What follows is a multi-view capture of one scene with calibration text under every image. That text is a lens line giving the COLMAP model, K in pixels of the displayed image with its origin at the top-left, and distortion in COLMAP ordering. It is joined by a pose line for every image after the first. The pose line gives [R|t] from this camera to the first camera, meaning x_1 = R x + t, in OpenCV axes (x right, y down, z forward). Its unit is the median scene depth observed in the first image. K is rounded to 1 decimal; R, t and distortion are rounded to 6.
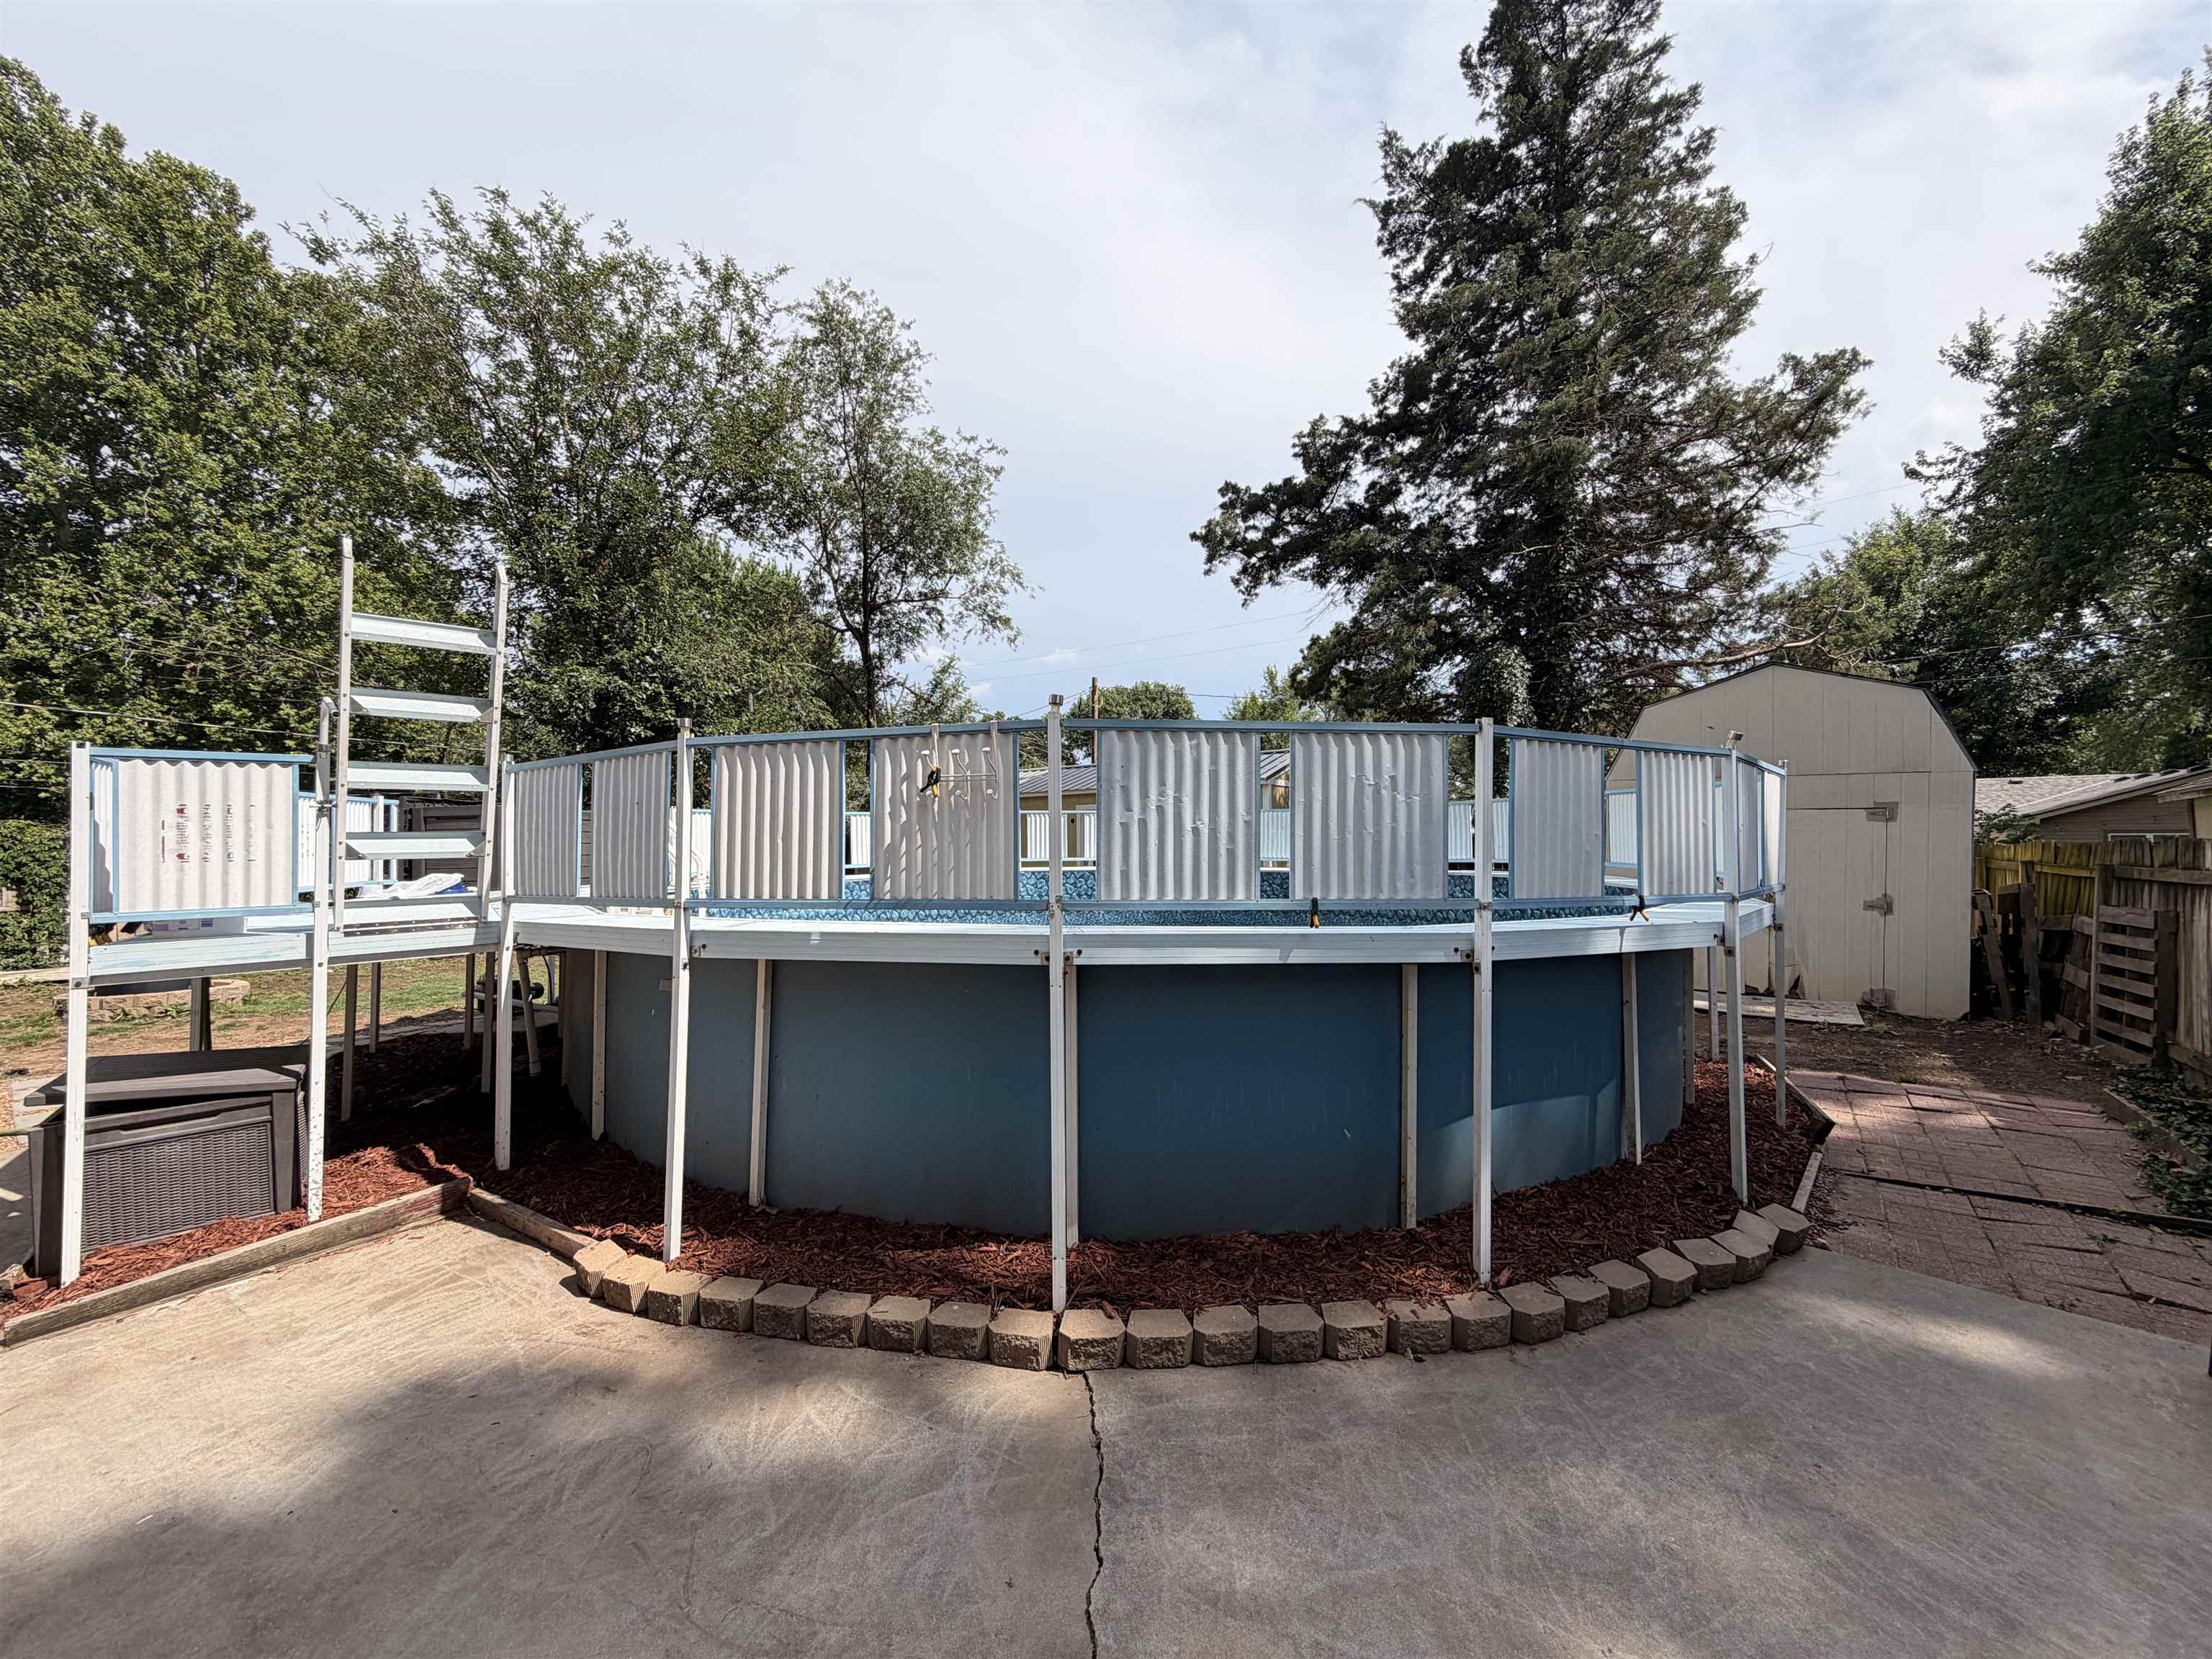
lens RADIAL K [[885.6, 0, 1106.0], [0, 885.6, 829.5], [0, 0, 1]] dist [-0.000519, 0.000361]
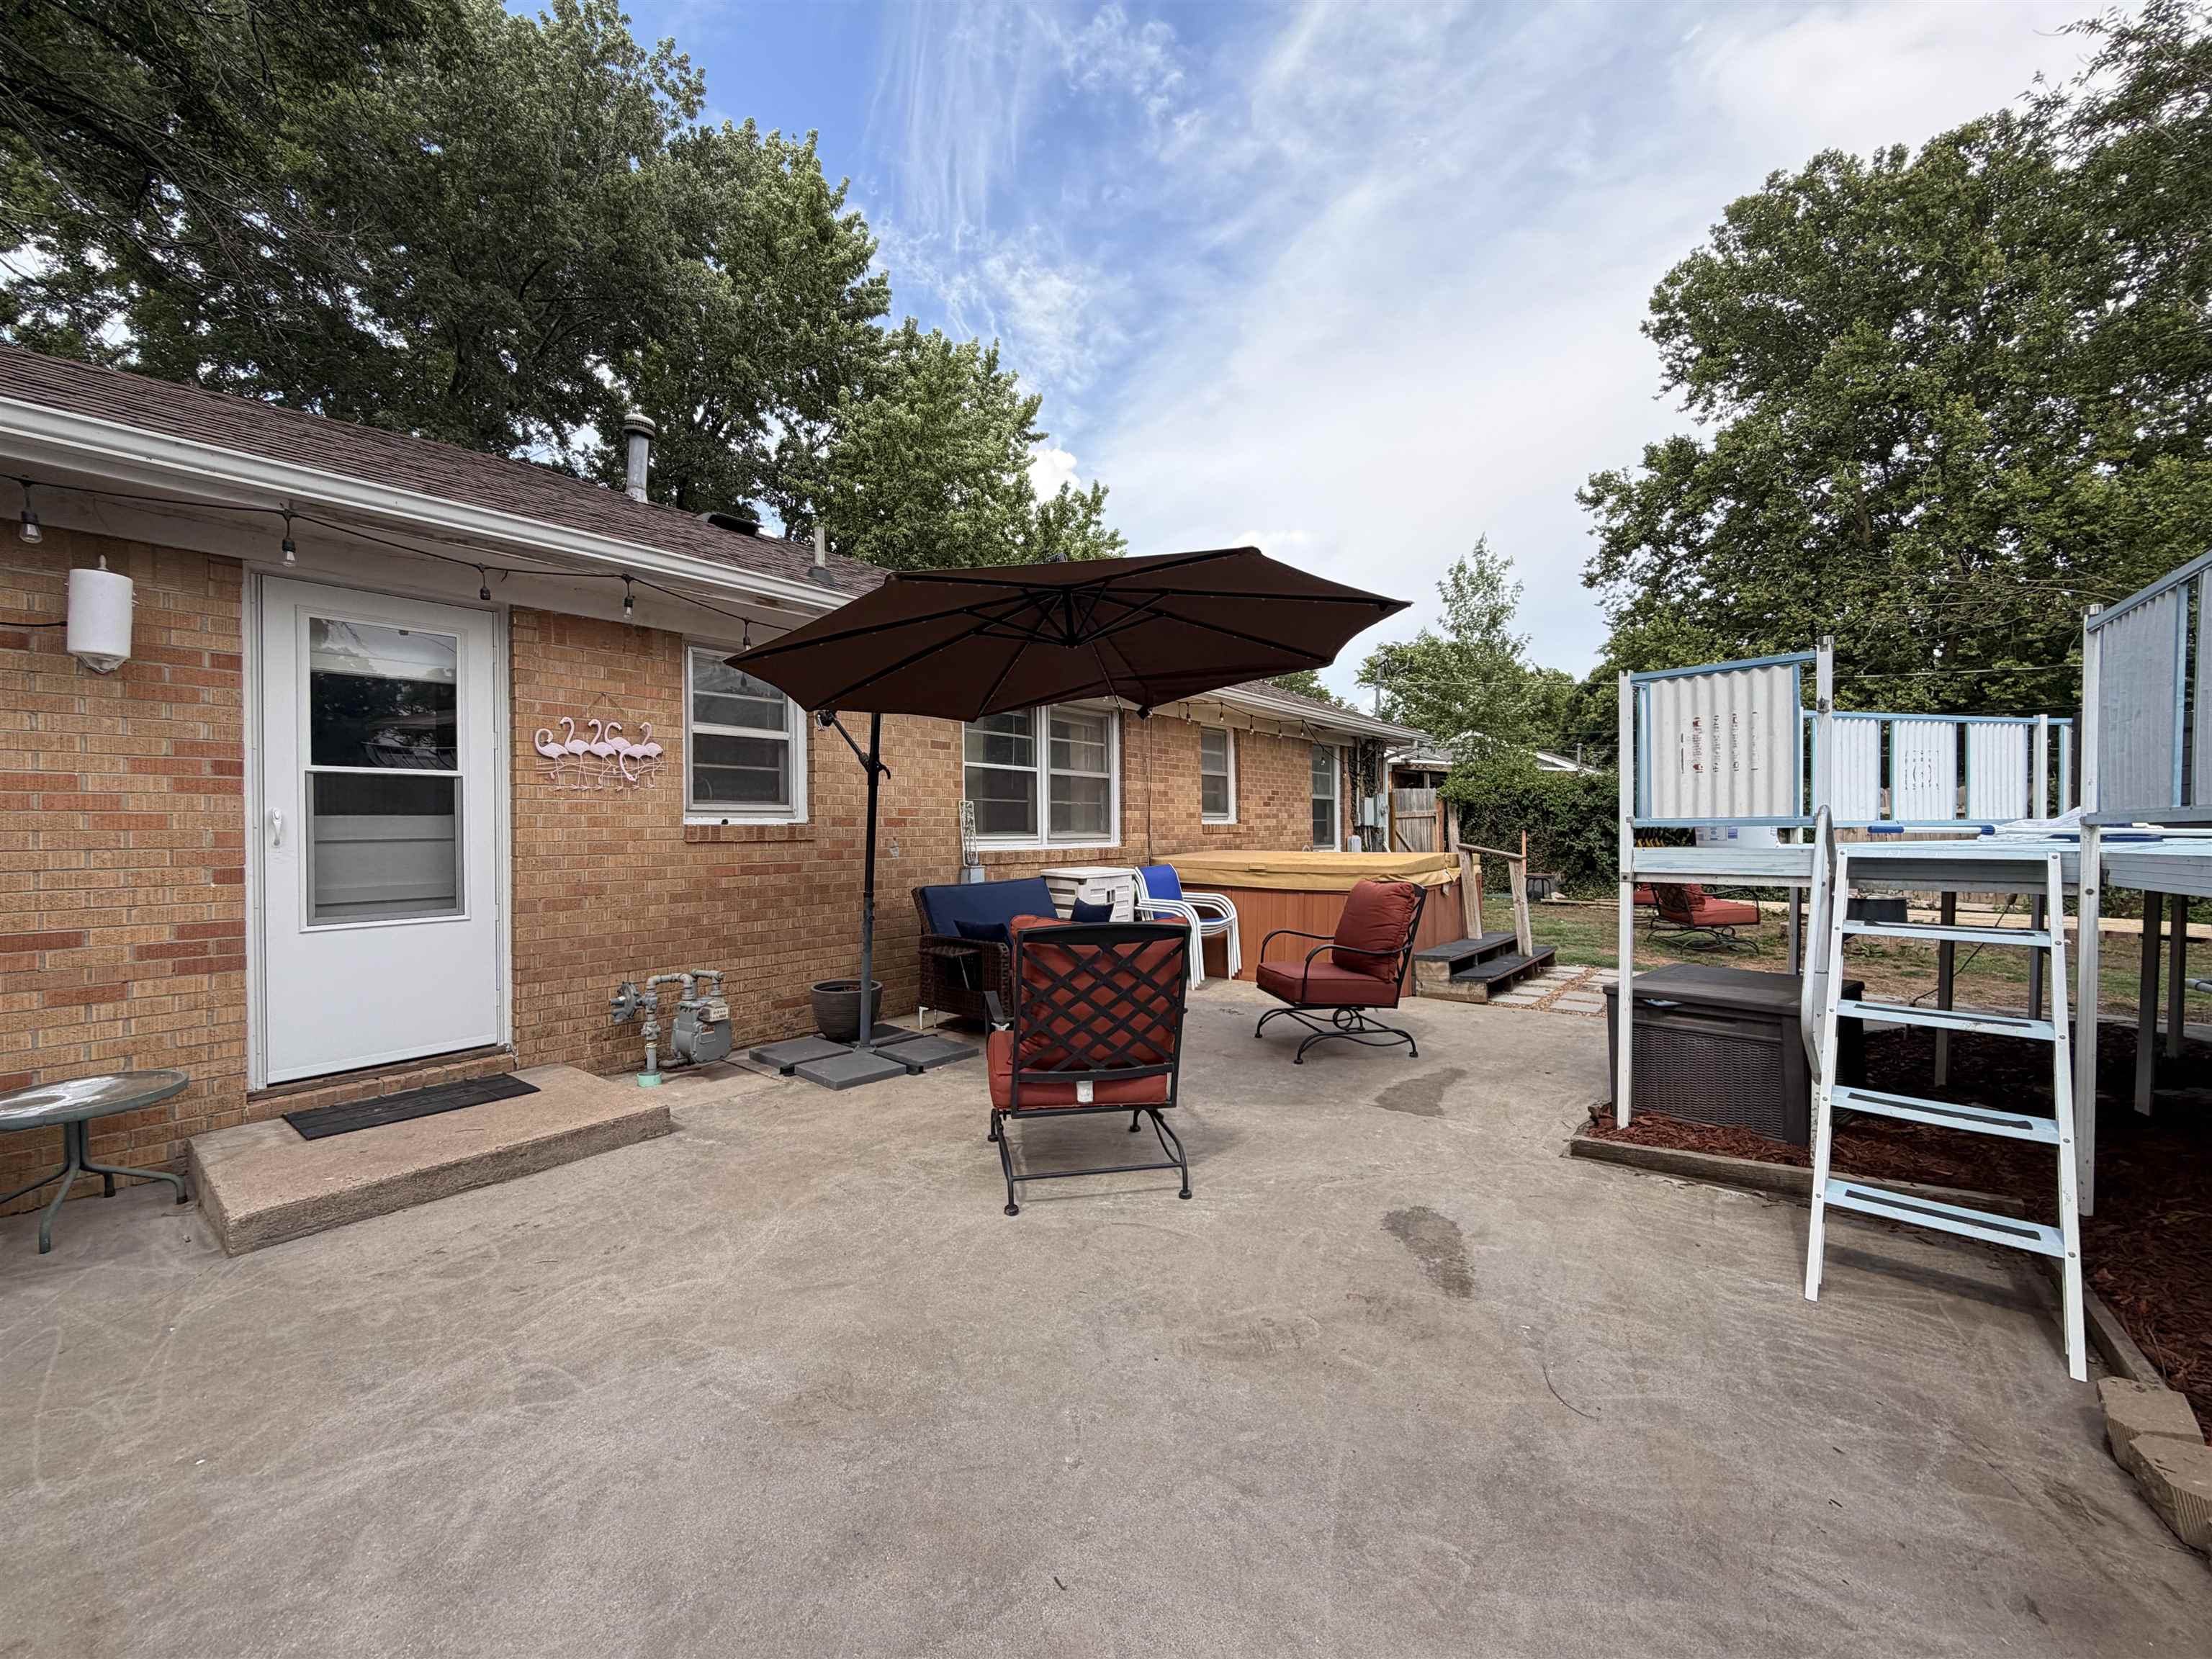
lens RADIAL K [[885.6, 0, 1106.0], [0, 885.6, 829.5], [0, 0, 1]] dist [-0.000519, 0.000361]
pose [[-0.036939, 0.010644, -0.999261, 0.032176], [0.019410, 0.999762, 0.009932, 0.077242], [0.999129, -0.019029, -0.037137, 0.323531]]
